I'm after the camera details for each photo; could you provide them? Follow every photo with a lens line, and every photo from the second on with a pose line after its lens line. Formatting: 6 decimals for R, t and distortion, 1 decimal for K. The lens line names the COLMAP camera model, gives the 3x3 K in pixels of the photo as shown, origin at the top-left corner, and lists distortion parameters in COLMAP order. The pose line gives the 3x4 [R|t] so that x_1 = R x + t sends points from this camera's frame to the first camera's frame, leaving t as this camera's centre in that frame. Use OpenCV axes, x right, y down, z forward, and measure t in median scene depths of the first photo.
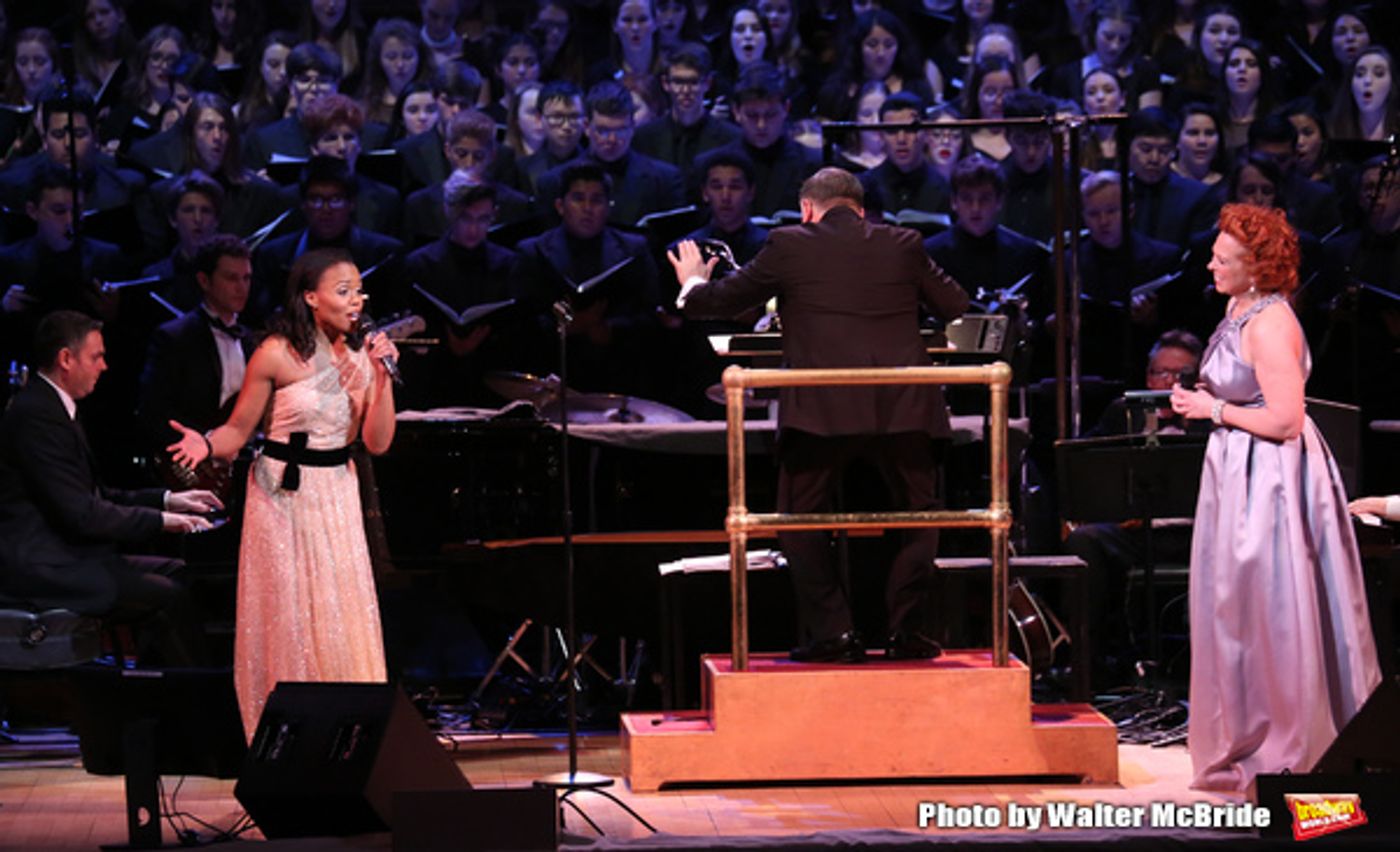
lens RADIAL K [[6345.5, 0, 657.9], [0, 6345.5, 487.7], [0, 0, 1]] dist [1.371707, 9.085652]
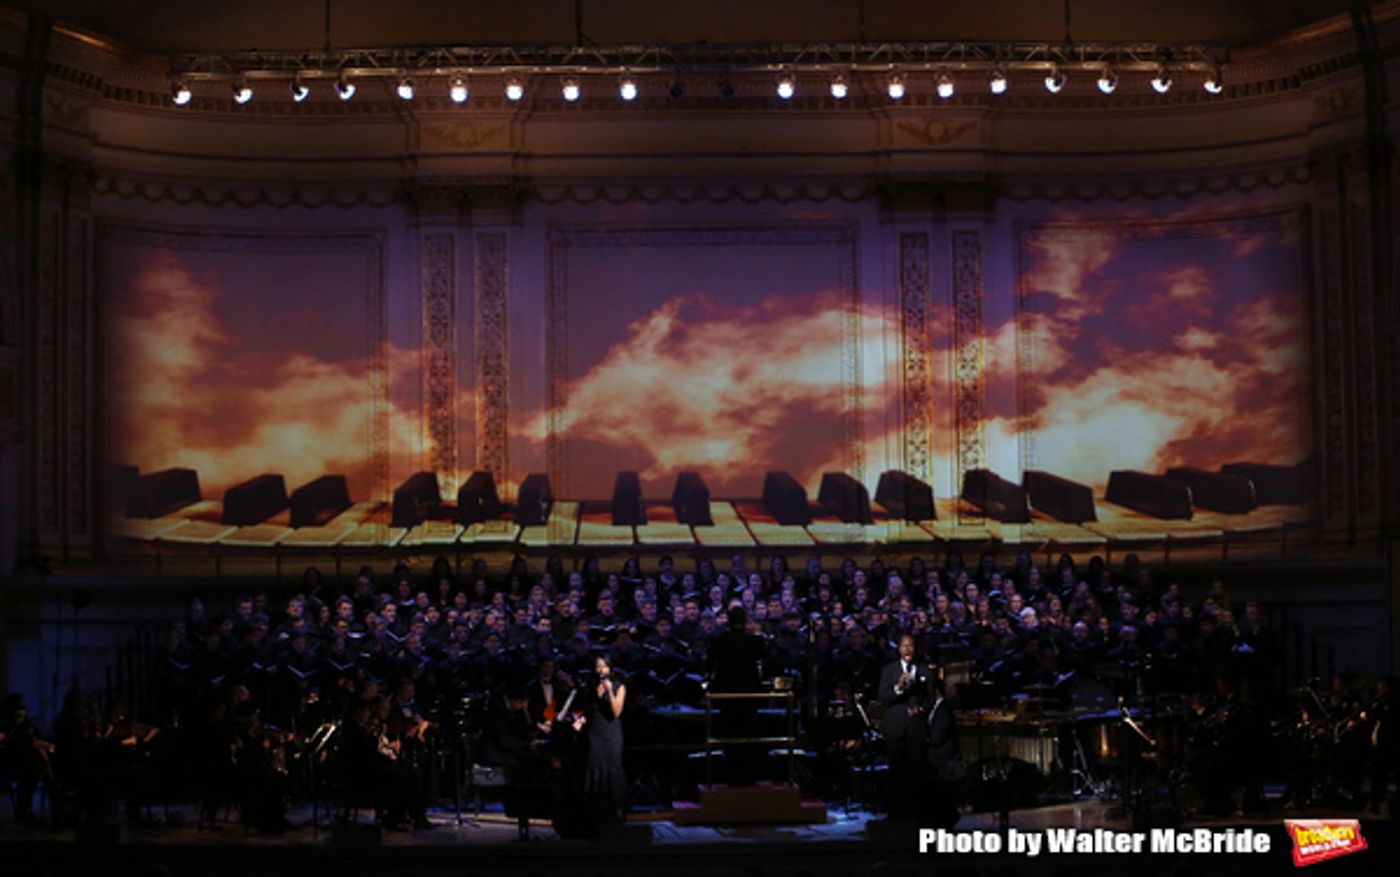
lens RADIAL K [[4004.6, 0, 700.6], [0, 4004.6, 436.7], [0, 0, 1]] dist [-0.561029, 0.315718]
pose [[0.999556, 0.003560, -0.029572, 0.066766], [-0.005976, 0.996613, -0.082021, 0.017026], [0.029180, 0.082161, 0.996192, -1.000602]]
